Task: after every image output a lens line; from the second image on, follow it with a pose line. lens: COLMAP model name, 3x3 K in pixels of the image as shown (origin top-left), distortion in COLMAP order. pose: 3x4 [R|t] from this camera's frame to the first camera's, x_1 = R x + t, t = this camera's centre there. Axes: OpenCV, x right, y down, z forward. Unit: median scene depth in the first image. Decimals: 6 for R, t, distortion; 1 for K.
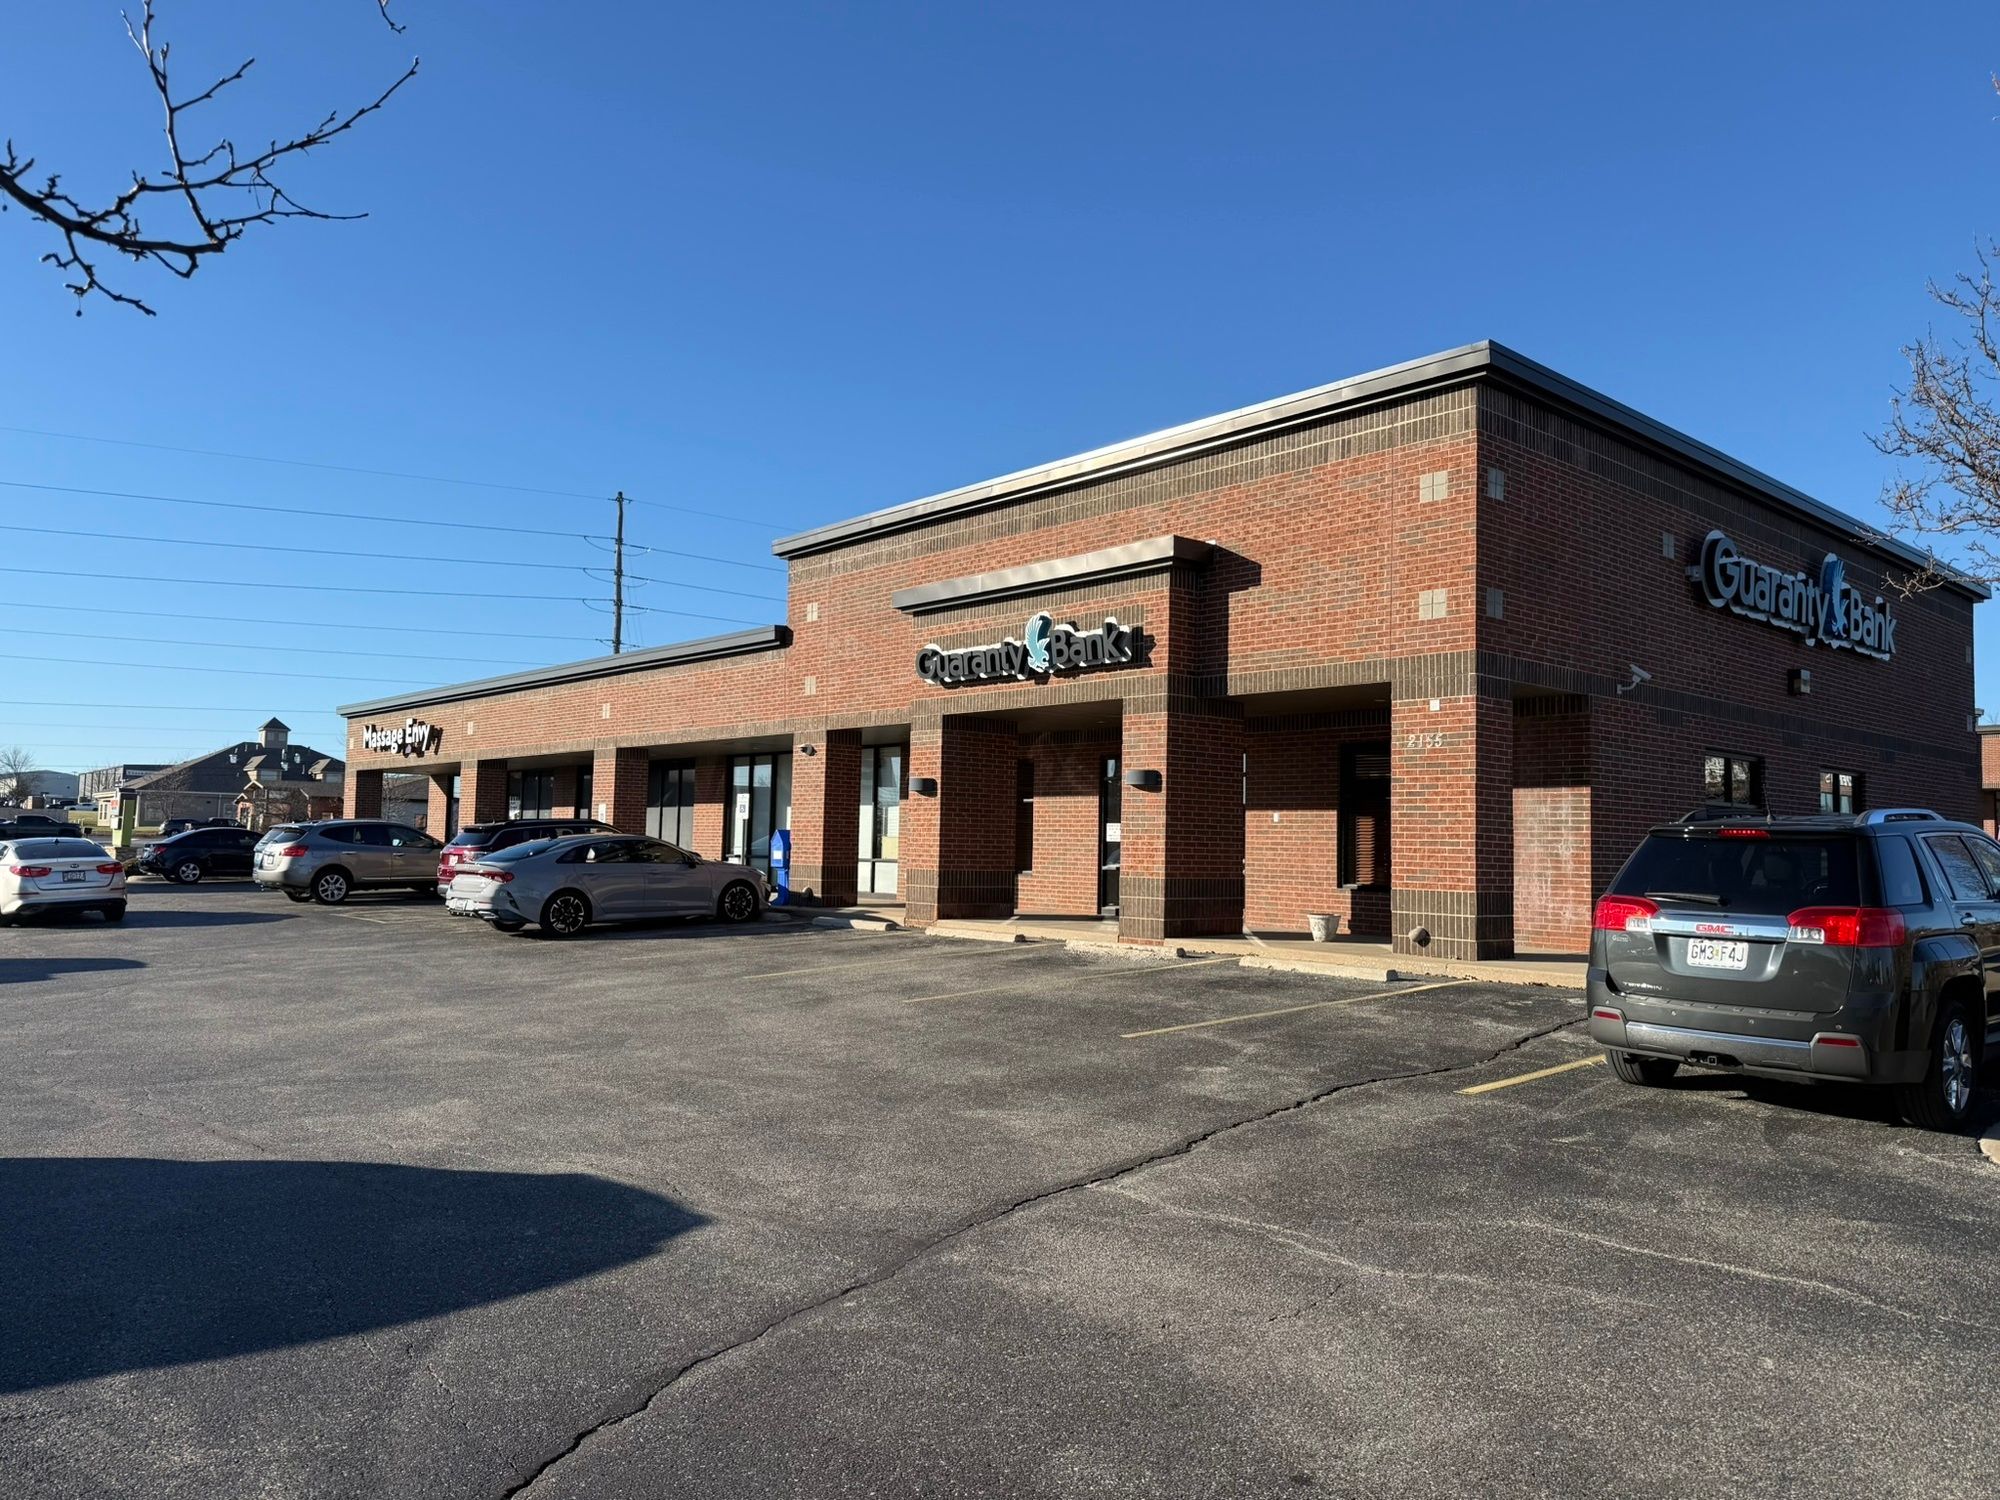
lens RADIAL K [[1419.4, 0, 984.9], [0, 1419.4, 756.6], [0, 0, 1]] dist [0.097554, -0.124100]
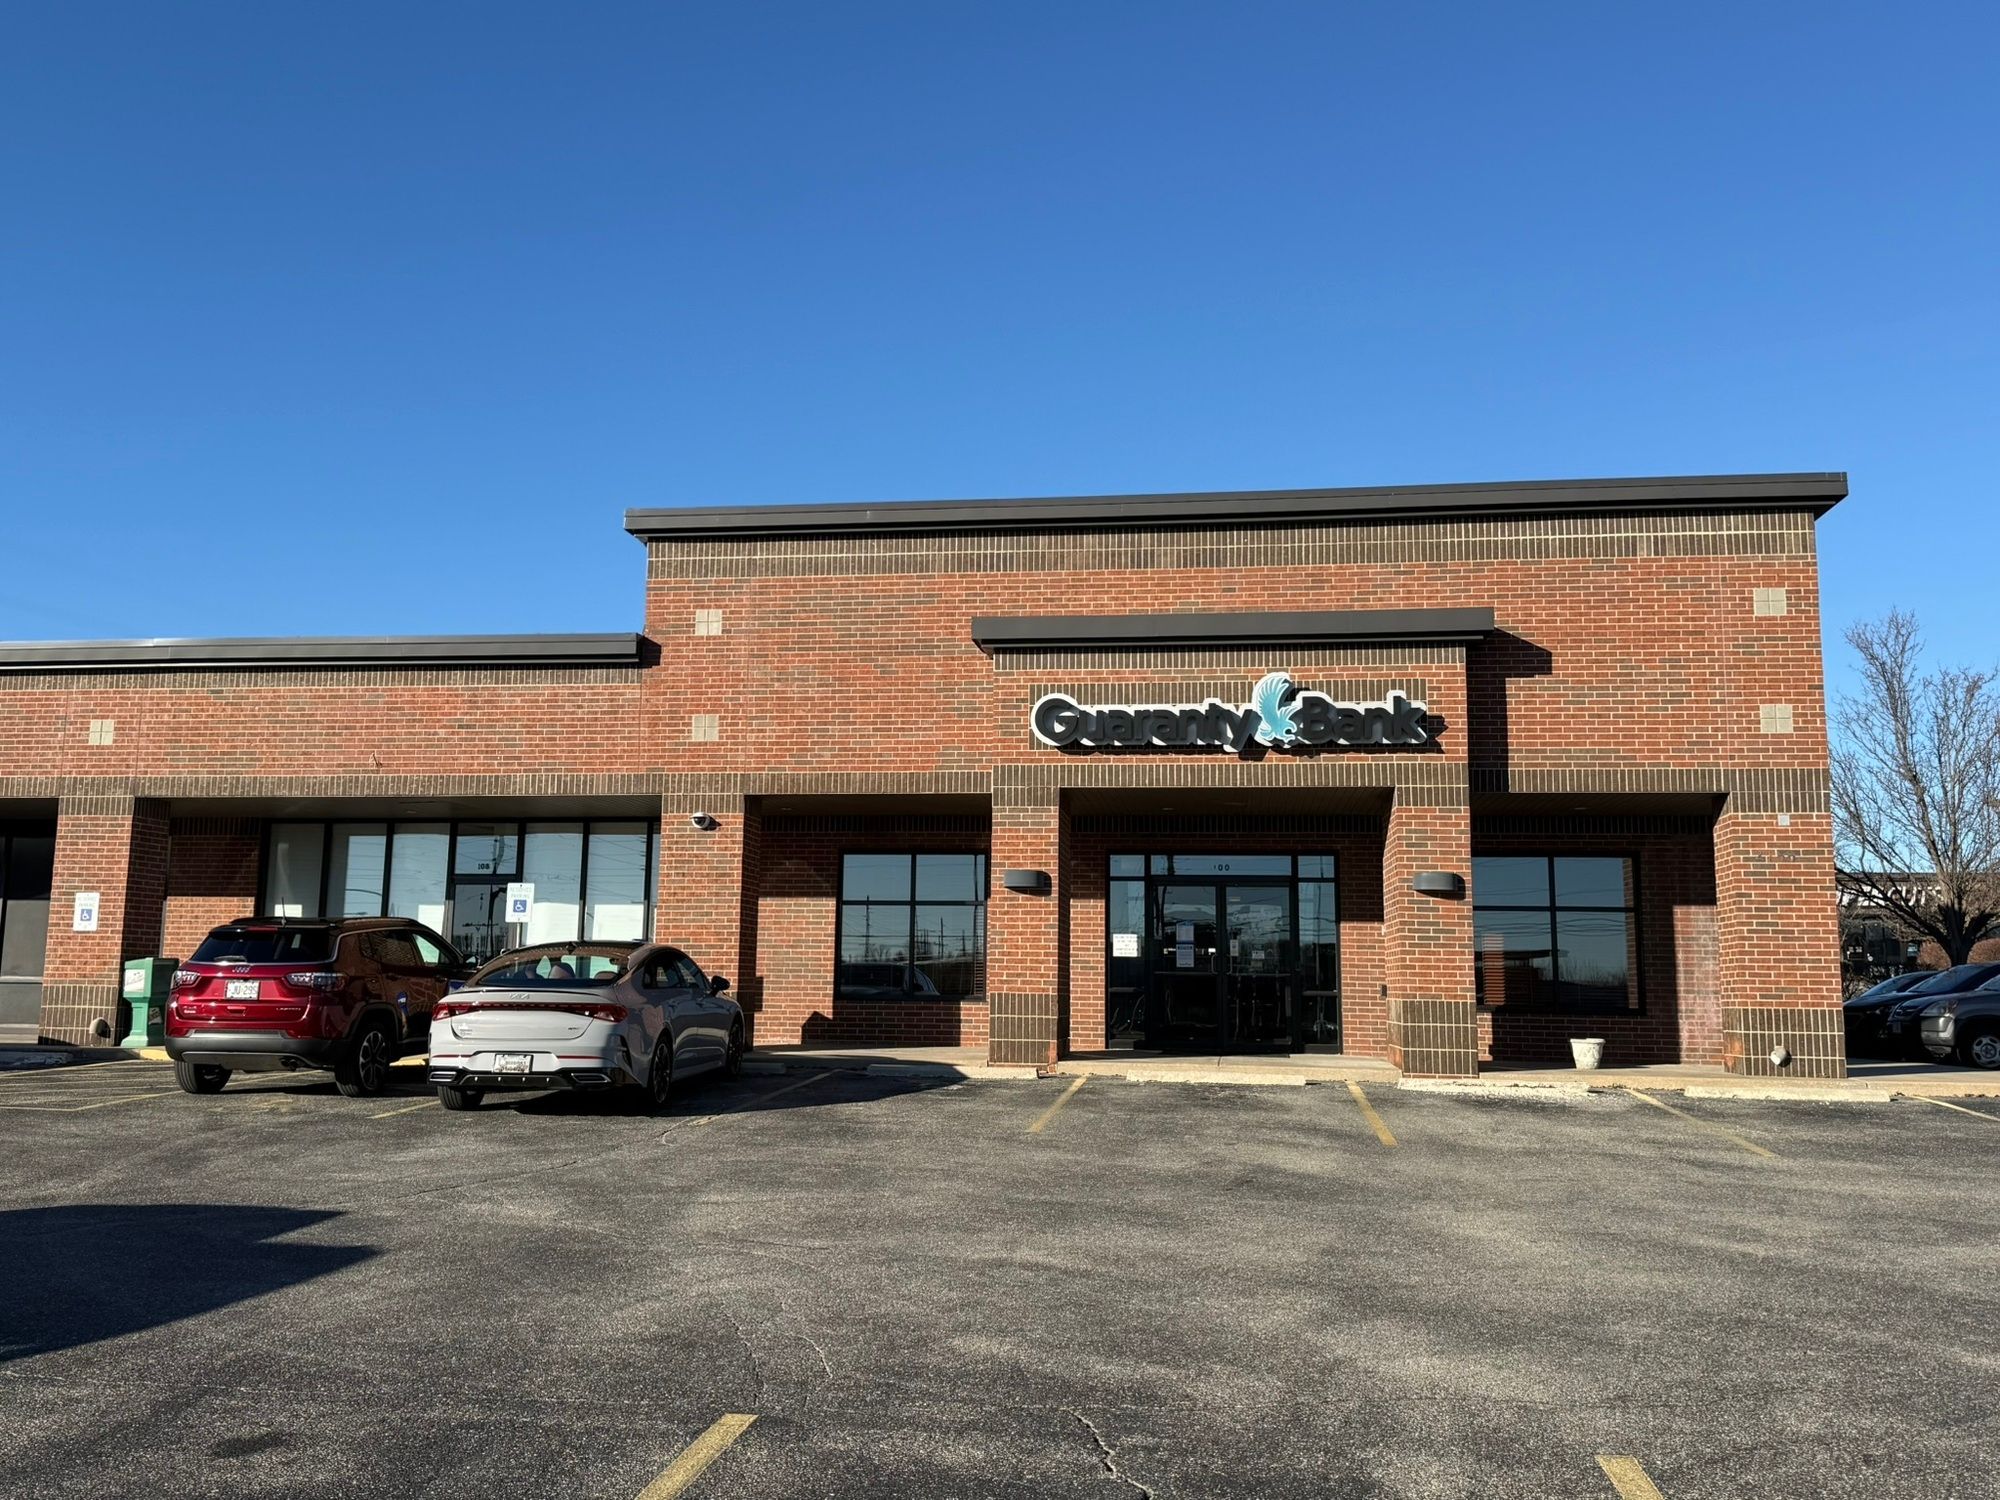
lens RADIAL K [[1675.5, 0, 1000.0], [0, 1675.5, 750.0], [0, 0, 1]] dist [0.027689, -0.005531]
pose [[0.758413, 0.085234, 0.646177, -0.696581], [-0.041071, 0.995692, -0.083132, 0.028562], [-0.650479, 0.036510, 0.758646, 0.380114]]
